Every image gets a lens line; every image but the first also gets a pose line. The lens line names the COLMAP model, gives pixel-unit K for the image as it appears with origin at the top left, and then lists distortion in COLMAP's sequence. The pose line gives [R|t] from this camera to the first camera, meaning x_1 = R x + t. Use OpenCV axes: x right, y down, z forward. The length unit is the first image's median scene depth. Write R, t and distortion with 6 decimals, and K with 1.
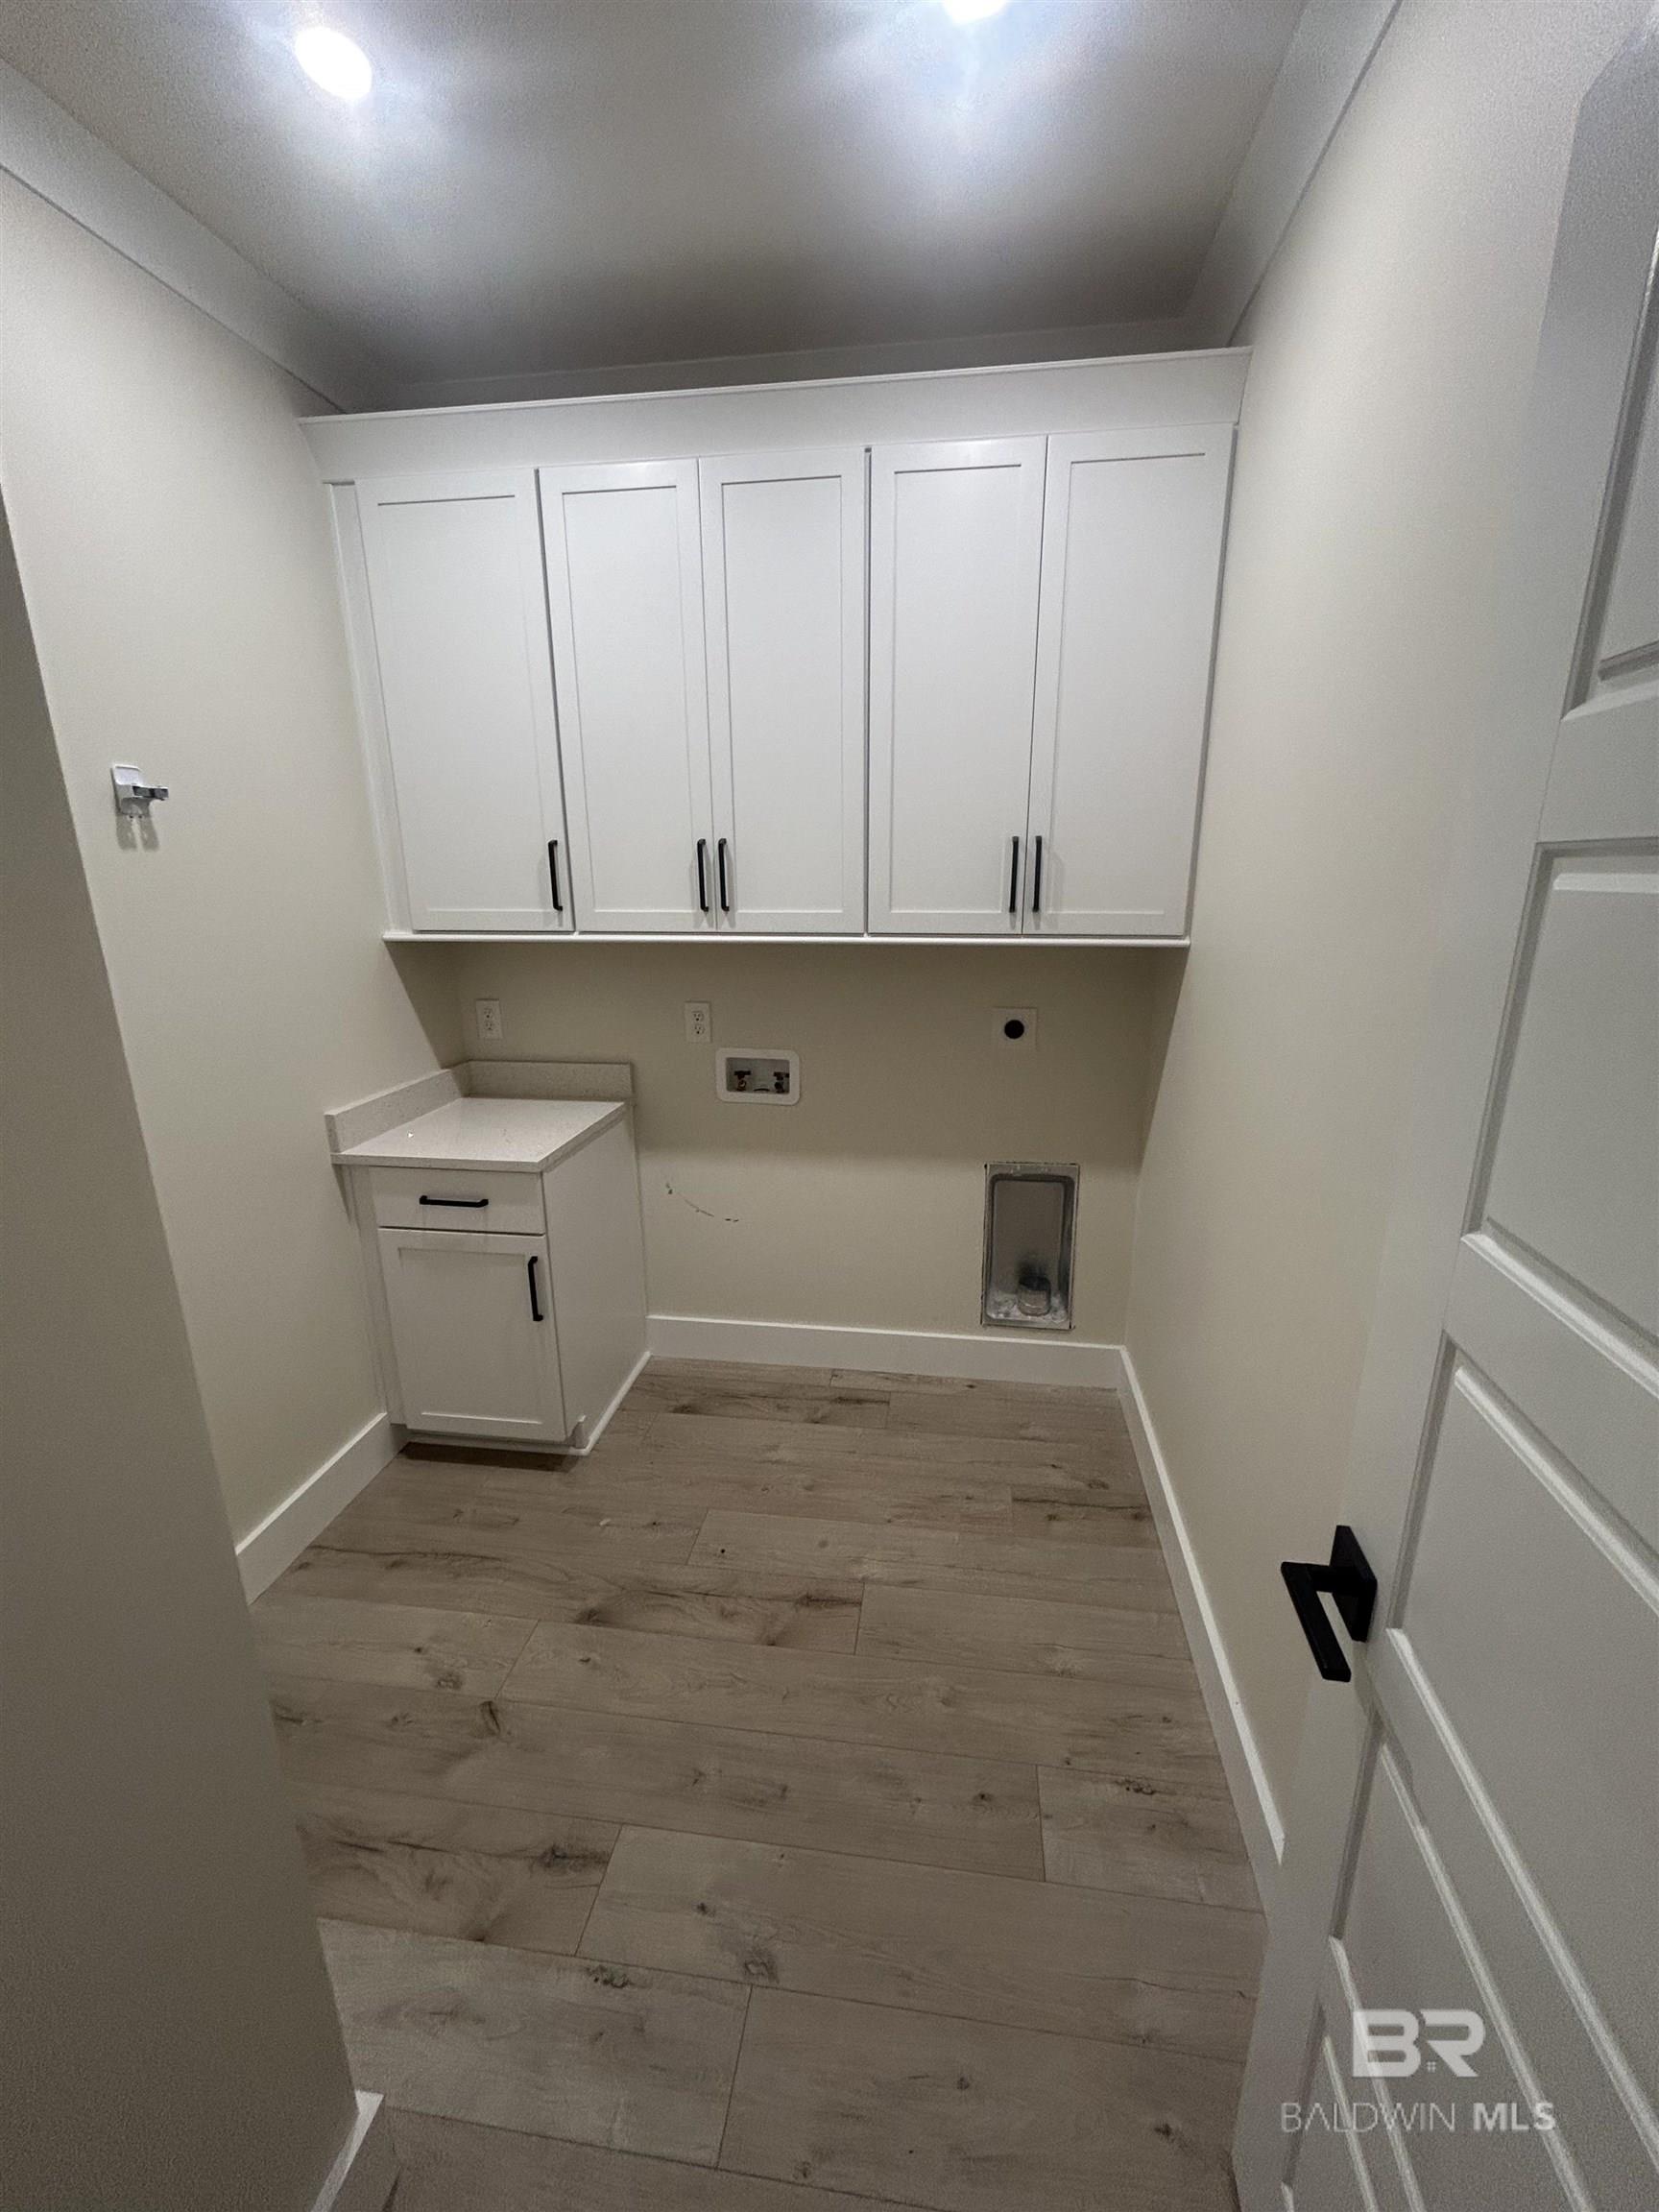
lens RADIAL K [[894.6, 0, 841.2], [0, 894.6, 1104.1], [0, 0, 1]] dist [-0.000615, -0.000347]
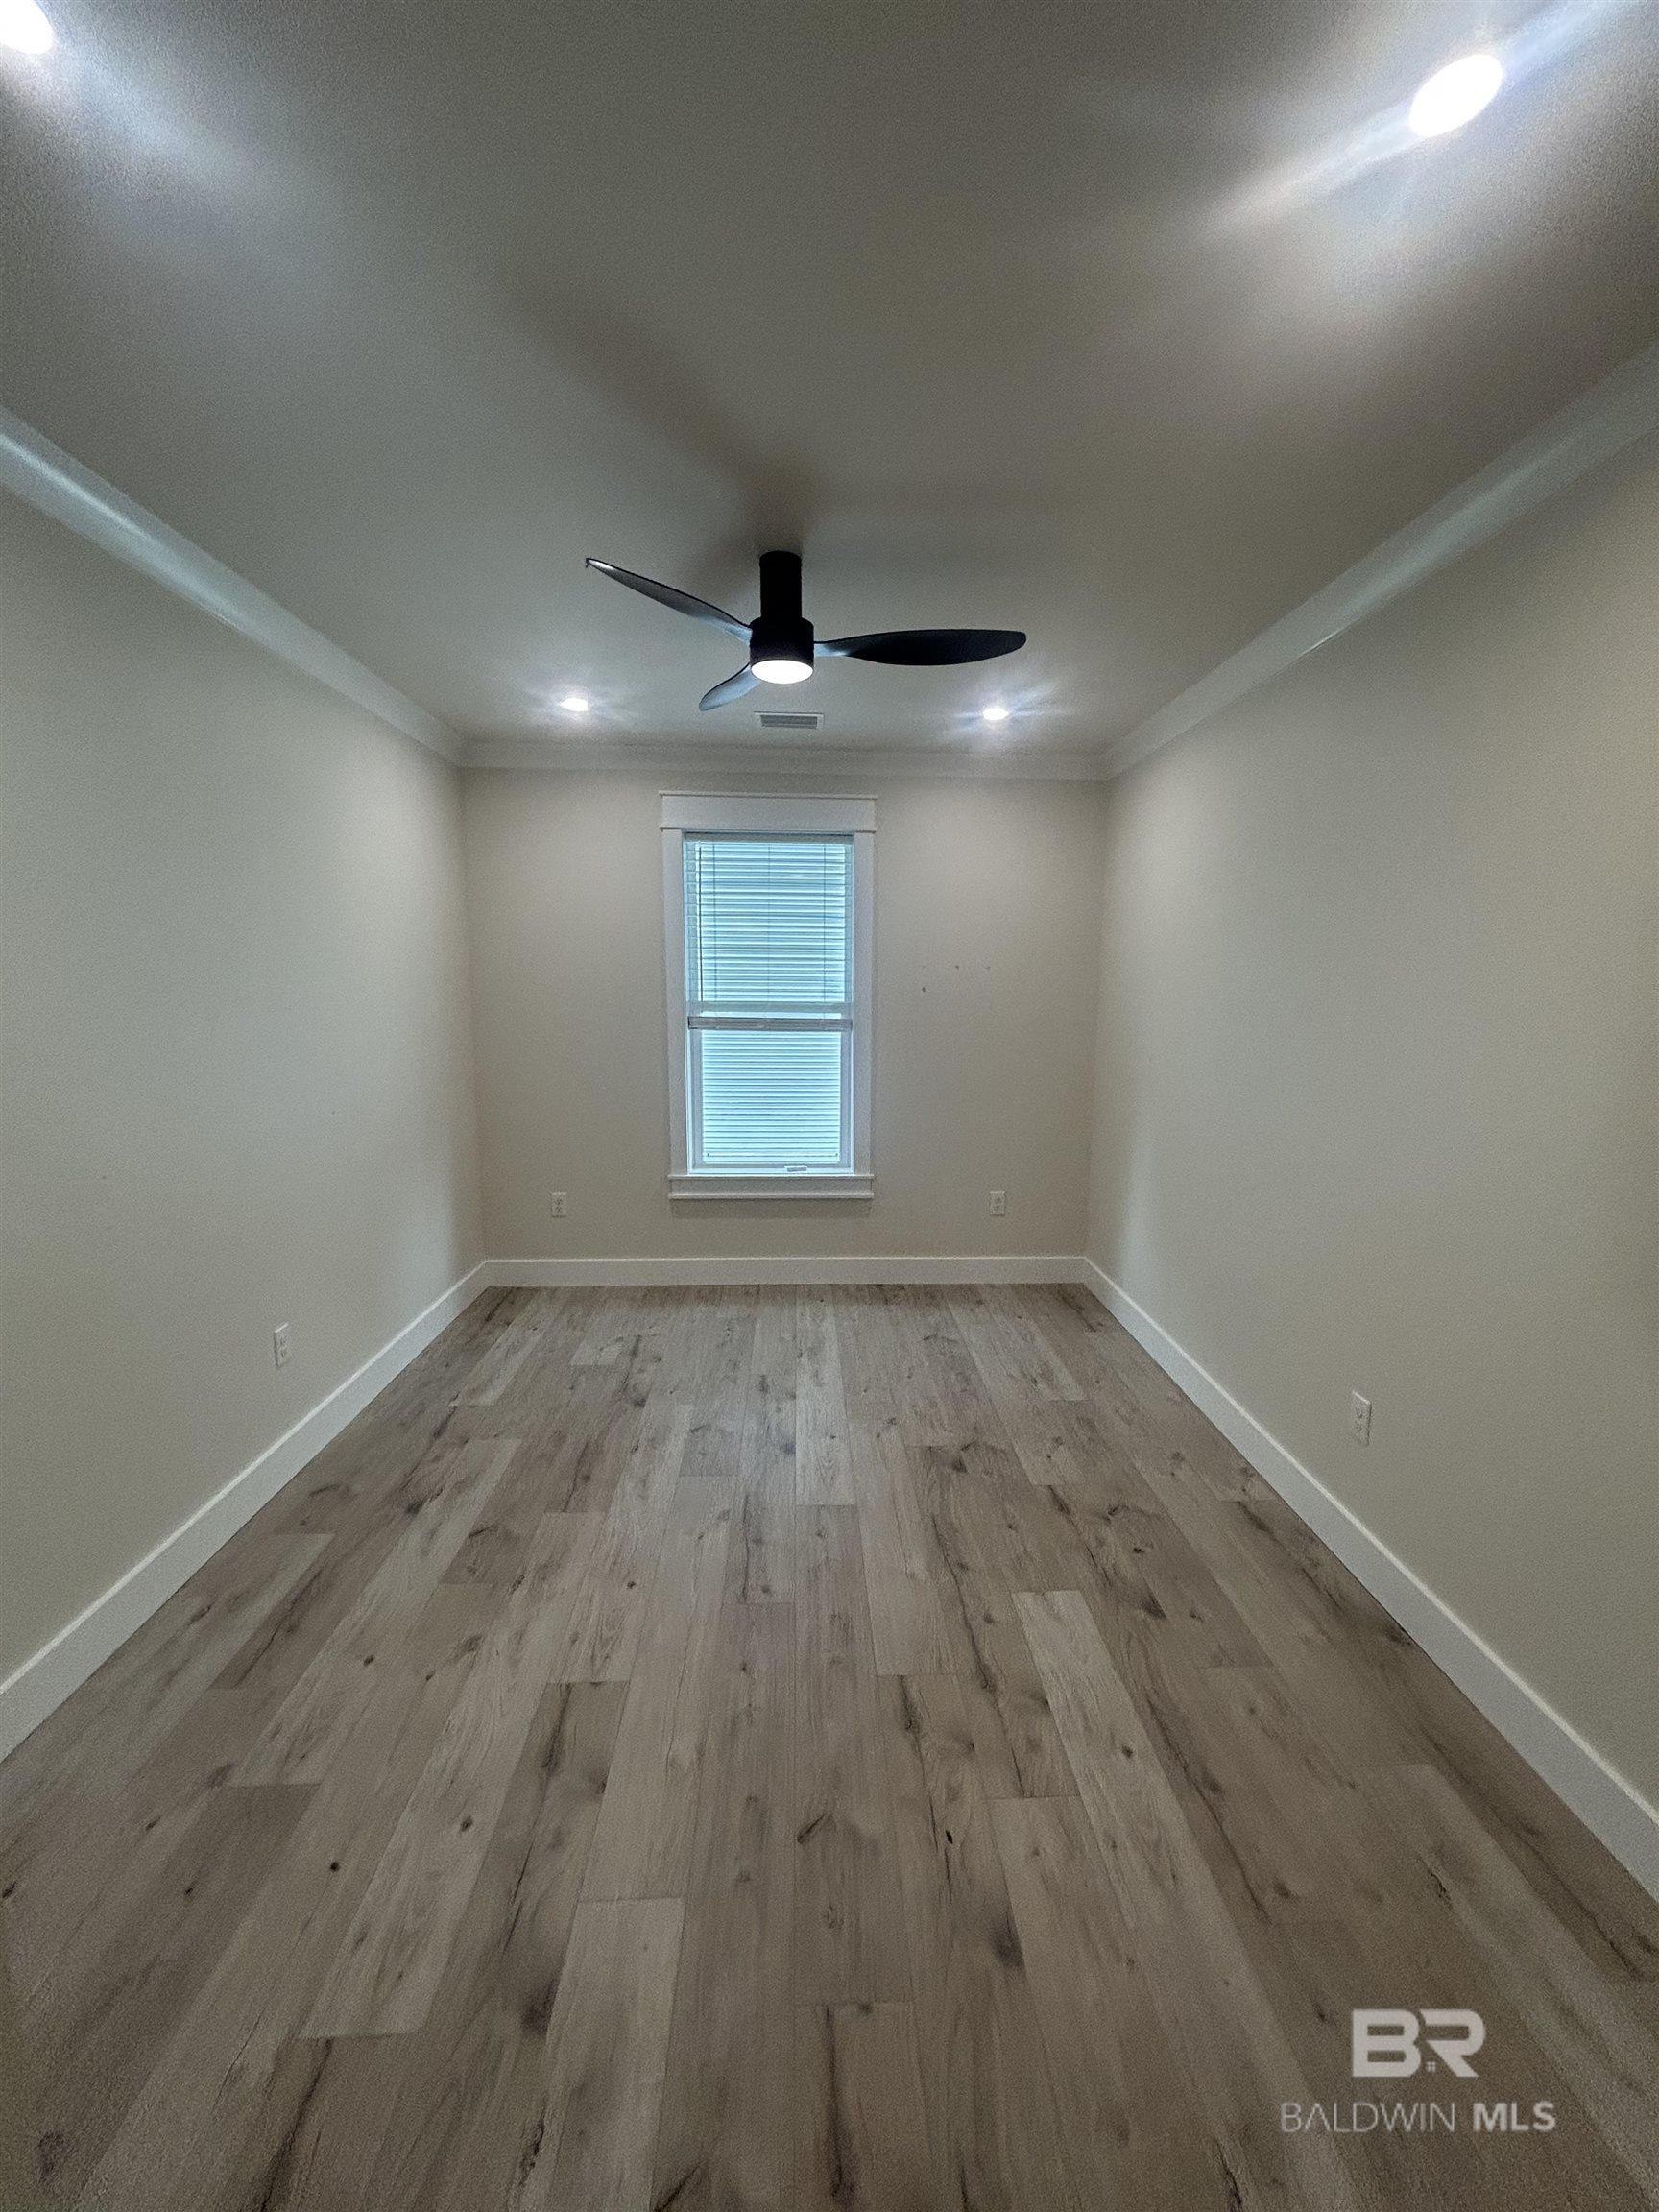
lens RADIAL K [[894.6, 0, 831.5], [0, 894.6, 1104.2], [0, 0, 1]] dist [-0.000615, -0.000347]
pose [[-0.196729, -0.090634, 0.976260, -1.476423], [0.266266, 0.953358, 0.142164, -0.268259], [-0.943610, 0.287912, -0.163421, 1.023741]]
